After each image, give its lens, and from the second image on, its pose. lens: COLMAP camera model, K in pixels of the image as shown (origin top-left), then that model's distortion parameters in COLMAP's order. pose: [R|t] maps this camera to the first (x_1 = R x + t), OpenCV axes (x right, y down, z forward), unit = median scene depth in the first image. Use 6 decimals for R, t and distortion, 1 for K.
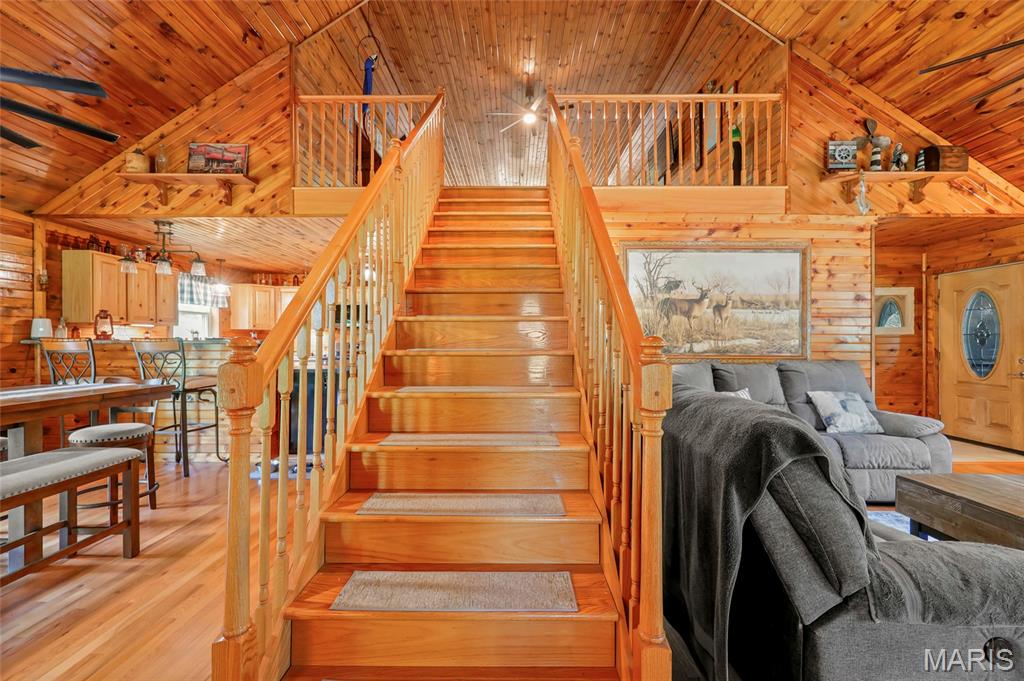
lens RADIAL K [[412.2, 0, 509.6], [0, 412.2, 342.3], [0, 0, 1]] dist [0.000192, -0.000244]
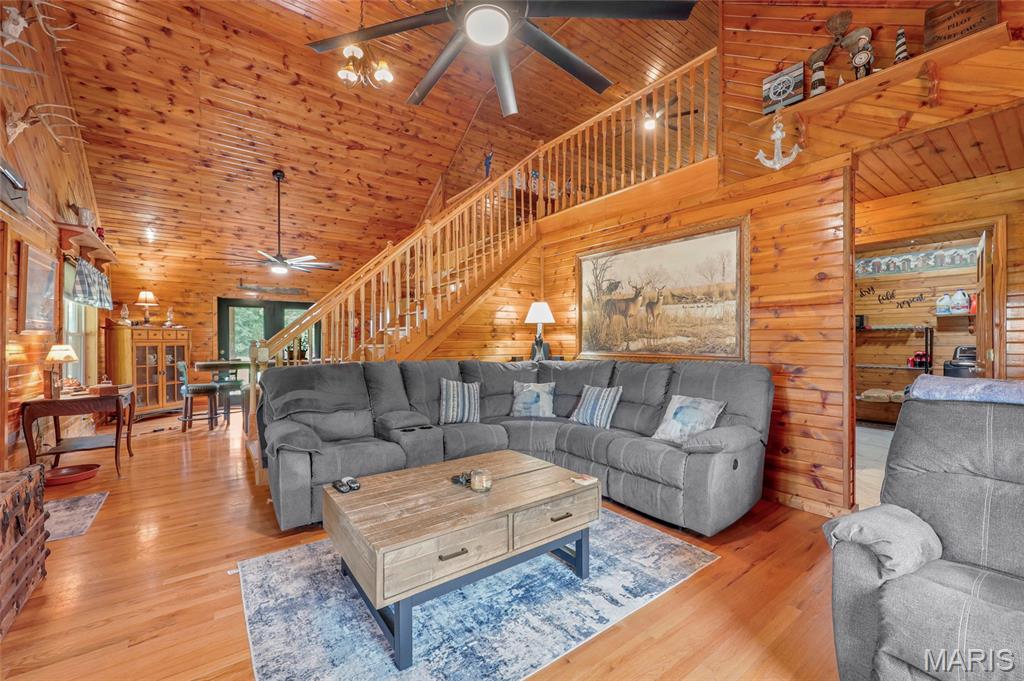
lens RADIAL K [[412.2, 0, 514.8], [0, 412.2, 343.1], [0, 0, 1]] dist [0.000192, -0.000244]
pose [[0.613011, 0.001280, -0.790074, 1.076471], [0.002819, 0.999989, 0.003806, 0.001431], [0.790070, -0.004560, 0.613000, 0.152915]]
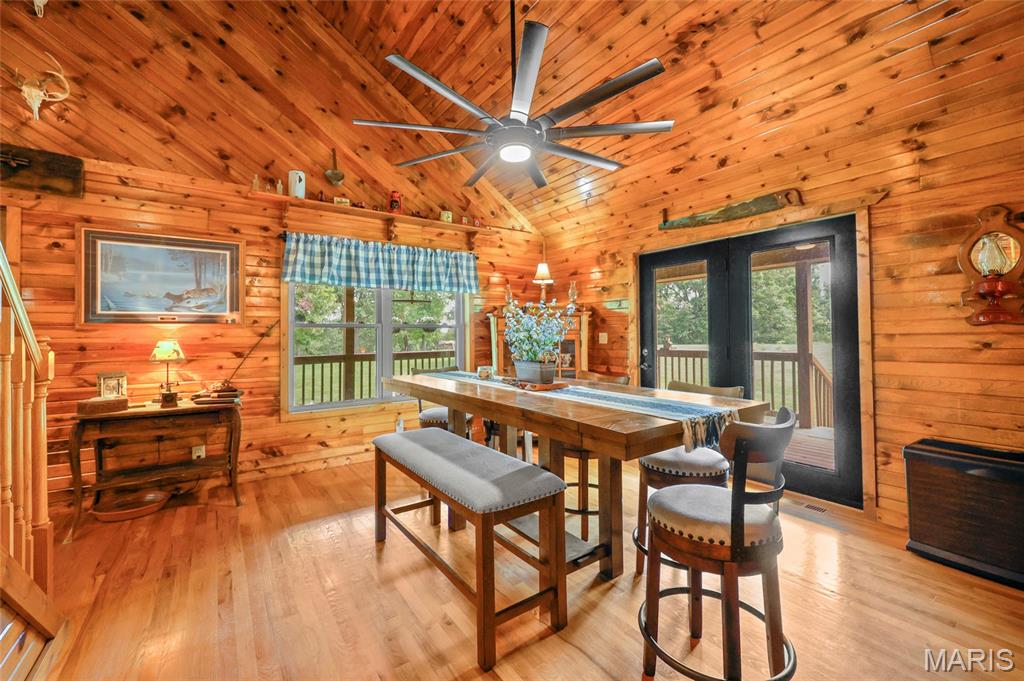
lens RADIAL K [[412.2, 0, 508.7], [0, 412.2, 331.5], [0, 0, 1]] dist [0.000192, -0.000244]
pose [[-0.813896, -0.002288, -0.581007, -0.329741], [0.003693, 0.999952, -0.009111, 0.002400], [0.581000, -0.009561, -0.813848, 0.891174]]
